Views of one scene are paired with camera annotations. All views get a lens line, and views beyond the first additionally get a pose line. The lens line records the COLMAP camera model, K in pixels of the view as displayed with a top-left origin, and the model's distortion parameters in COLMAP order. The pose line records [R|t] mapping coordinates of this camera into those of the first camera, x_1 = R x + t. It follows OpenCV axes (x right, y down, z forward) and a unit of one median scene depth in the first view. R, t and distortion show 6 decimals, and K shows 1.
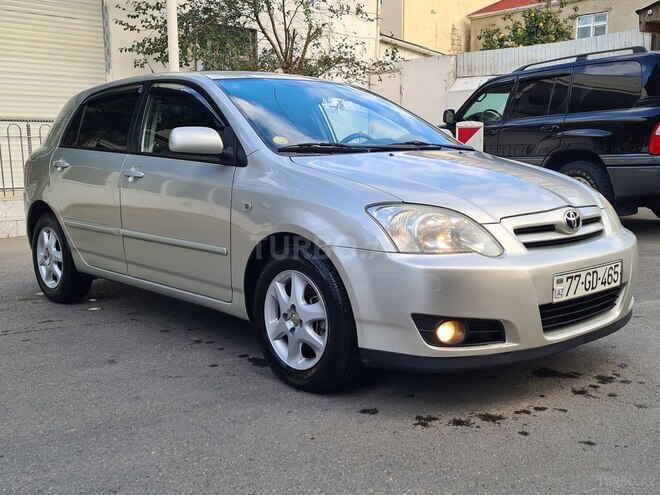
lens RADIAL K [[755.1, 0, 334.6], [0, 755.1, 249.2], [0, 0, 1]] dist [0.049992, 0.000000]
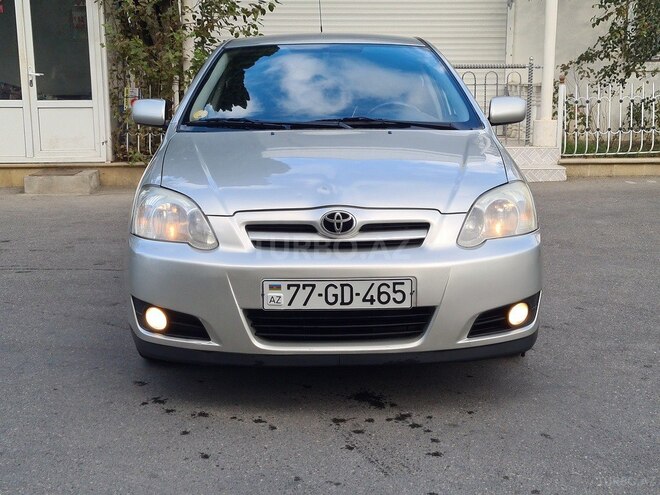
lens RADIAL K [[931.1, 0, 337.1], [0, 931.1, 244.0], [0, 0, 1]] dist [0.035608, 0.000000]
pose [[0.750155, 0.122353, -0.649844, 1.041462], [-0.093211, 0.992486, 0.079266, -0.101500], [0.654660, 0.001111, 0.755923, 0.201984]]
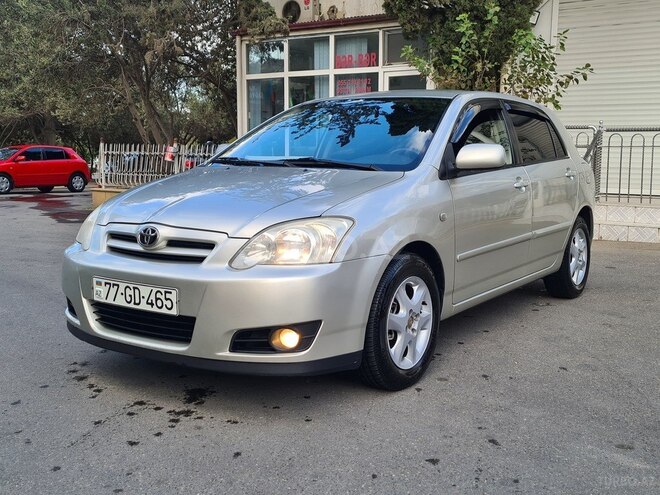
lens RADIAL K [[755.1, 0, 332.0], [0, 755.1, 248.2], [0, 0, 1]] dist [0.049992, 0.000000]
pose [[0.218161, 0.139339, -0.965914, 1.413140], [-0.144906, 0.983408, 0.109134, -0.176849], [0.965095, 0.116158, 0.234733, 1.035641]]
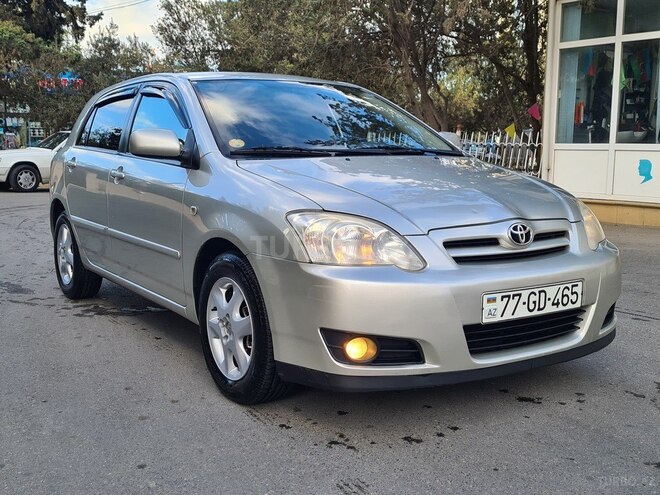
lens RADIAL K [[755.1, 0, 331.7], [0, 755.1, 252.2], [0, 0, 1]] dist [0.049992, 0.000000]
pose [[0.985949, 0.033444, -0.163662, 0.247428], [-0.033341, 0.999438, 0.003374, -0.012143], [0.163683, 0.002130, 0.986511, 0.062262]]
